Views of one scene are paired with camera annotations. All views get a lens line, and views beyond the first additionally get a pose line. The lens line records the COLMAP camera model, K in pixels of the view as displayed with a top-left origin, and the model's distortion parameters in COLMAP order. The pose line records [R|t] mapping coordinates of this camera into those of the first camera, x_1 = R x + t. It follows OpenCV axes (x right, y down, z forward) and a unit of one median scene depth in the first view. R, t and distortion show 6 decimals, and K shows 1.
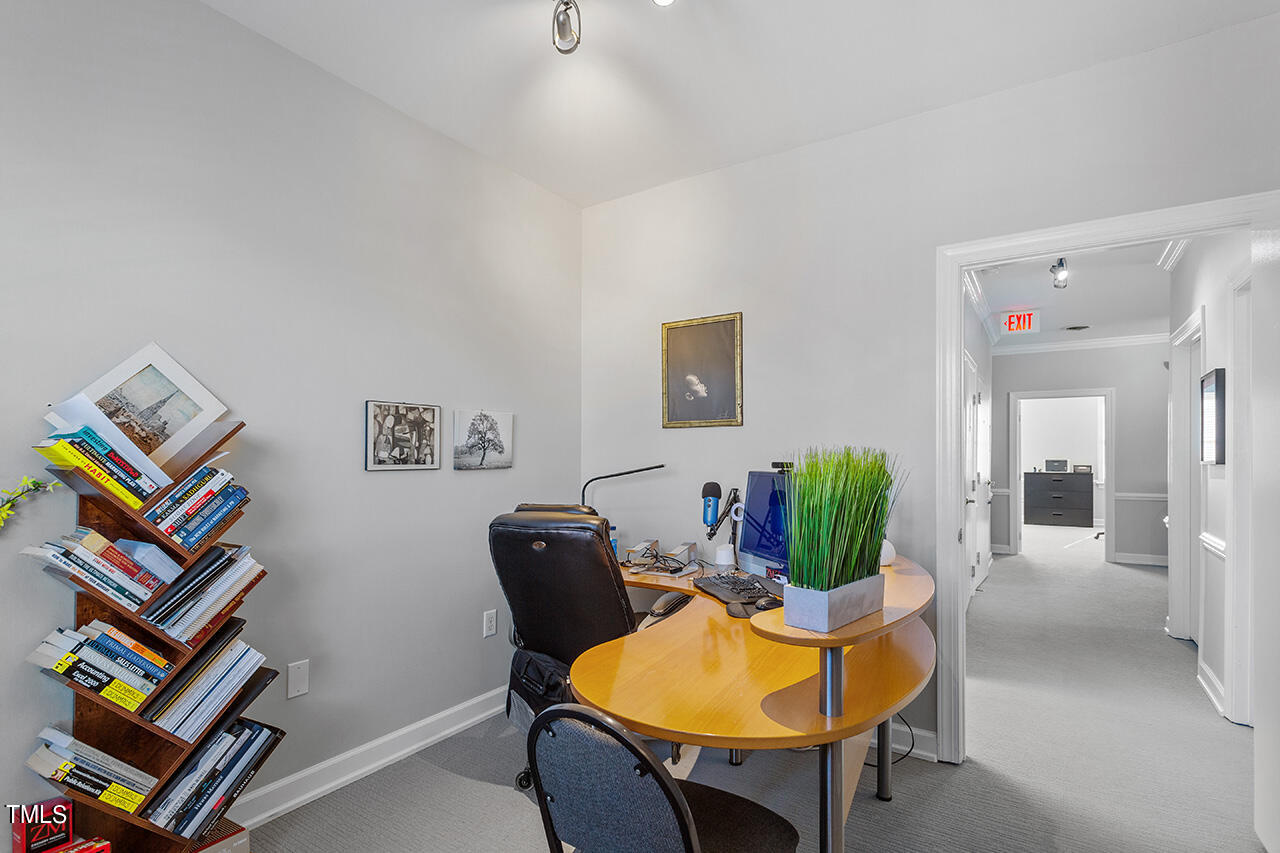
lens RADIAL K [[621.5, 0, 633.6], [0, 621.5, 467.7], [0, 0, 1]] dist [-0.000679, 0.000251]
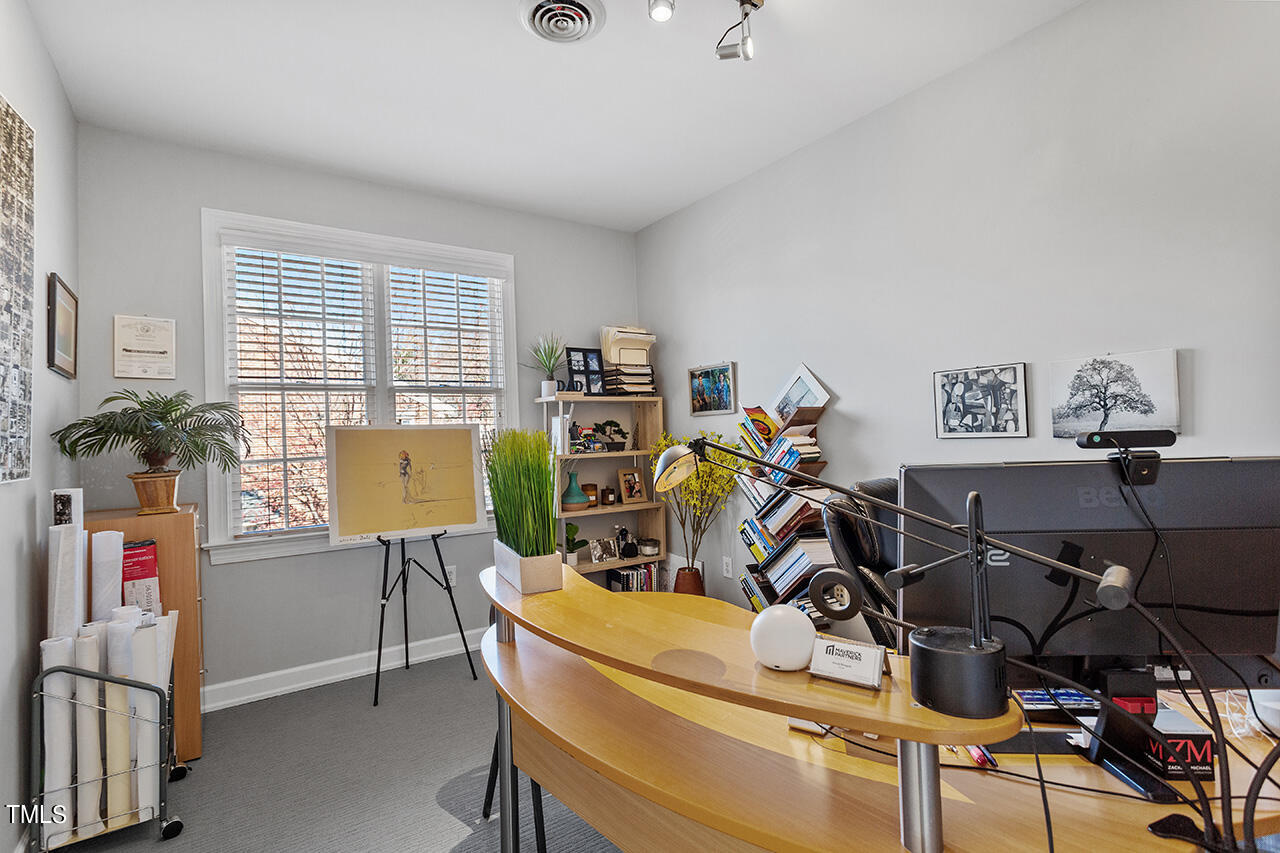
lens RADIAL K [[602.8, 0, 639.3], [0, 602.8, 420.9], [0, 0, 1]] dist [-0.001520, -0.000003]
pose [[-0.382441, -0.004125, -0.923971, 0.672013], [0.020753, 0.999699, -0.013053, -0.020937], [0.923747, -0.024167, -0.382241, 0.869390]]
